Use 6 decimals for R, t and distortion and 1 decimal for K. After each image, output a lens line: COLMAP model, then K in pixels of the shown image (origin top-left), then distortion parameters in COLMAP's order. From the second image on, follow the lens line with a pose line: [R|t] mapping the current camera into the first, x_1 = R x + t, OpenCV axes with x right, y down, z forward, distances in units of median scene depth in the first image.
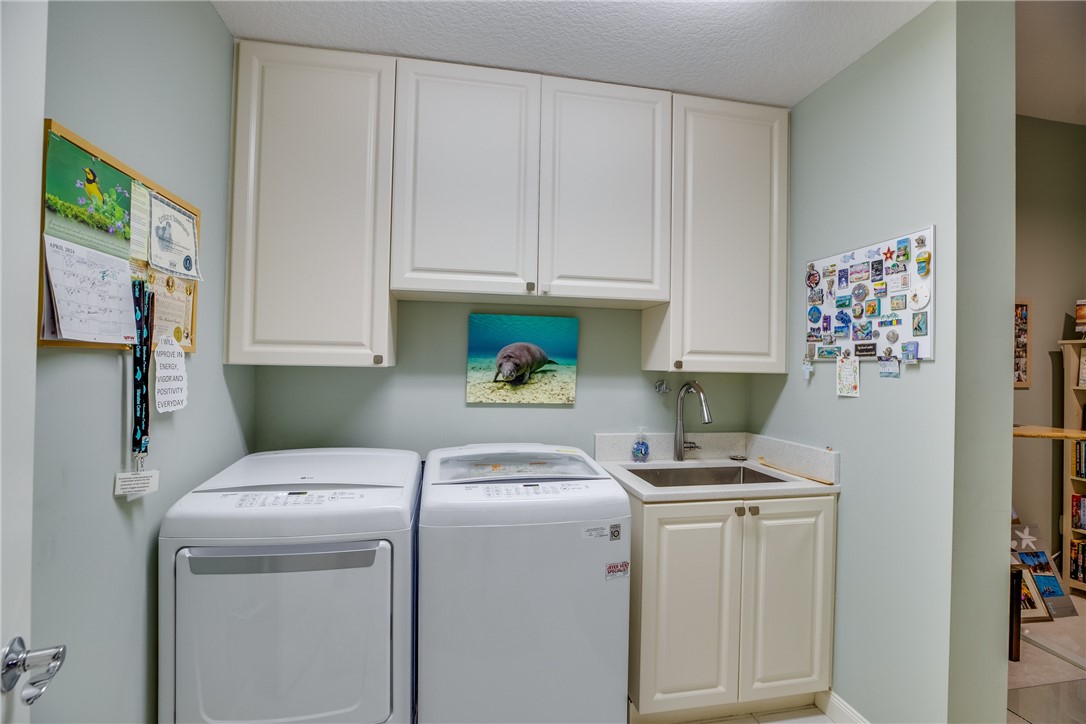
lens RADIAL K [[499.3, 0, 545.1], [0, 499.3, 361.6], [0, 0, 1]] dist [-0.046289, 0.014212]
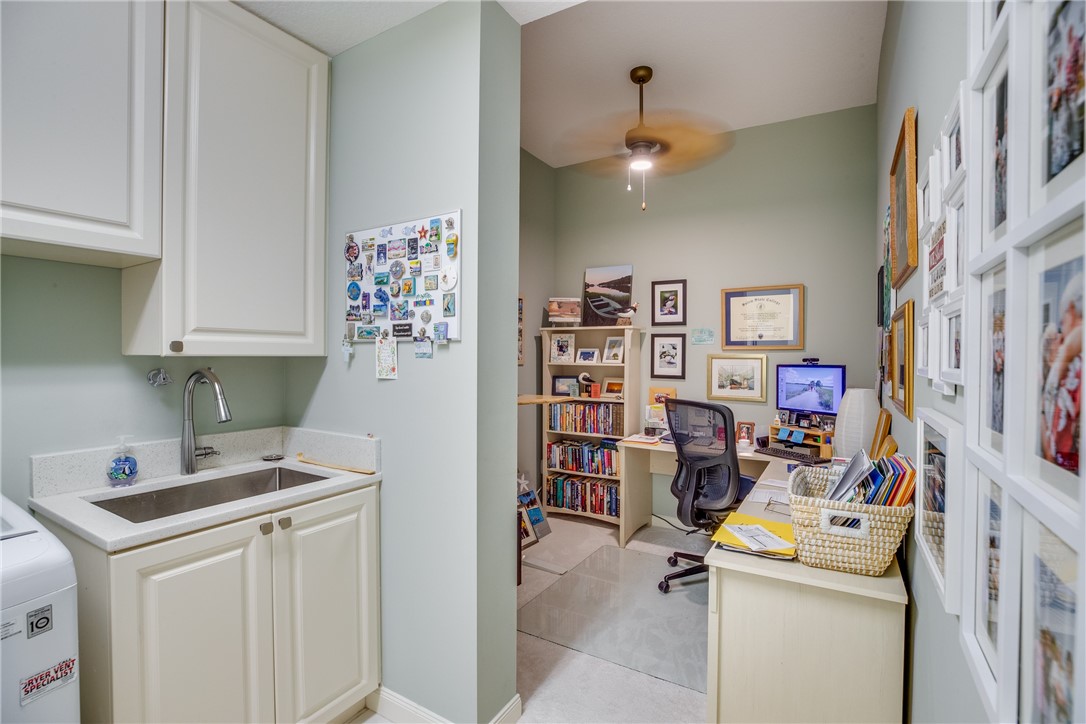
lens RADIAL K [[499.3, 0, 545.1], [0, 499.3, 361.6], [0, 0, 1]] dist [-0.046289, 0.014212]
pose [[0.669725, -0.024993, 0.742188, 0.100831], [0.001372, 0.999473, 0.032419, 0.006009], [-0.742608, -0.020694, 0.669407, 0.120797]]
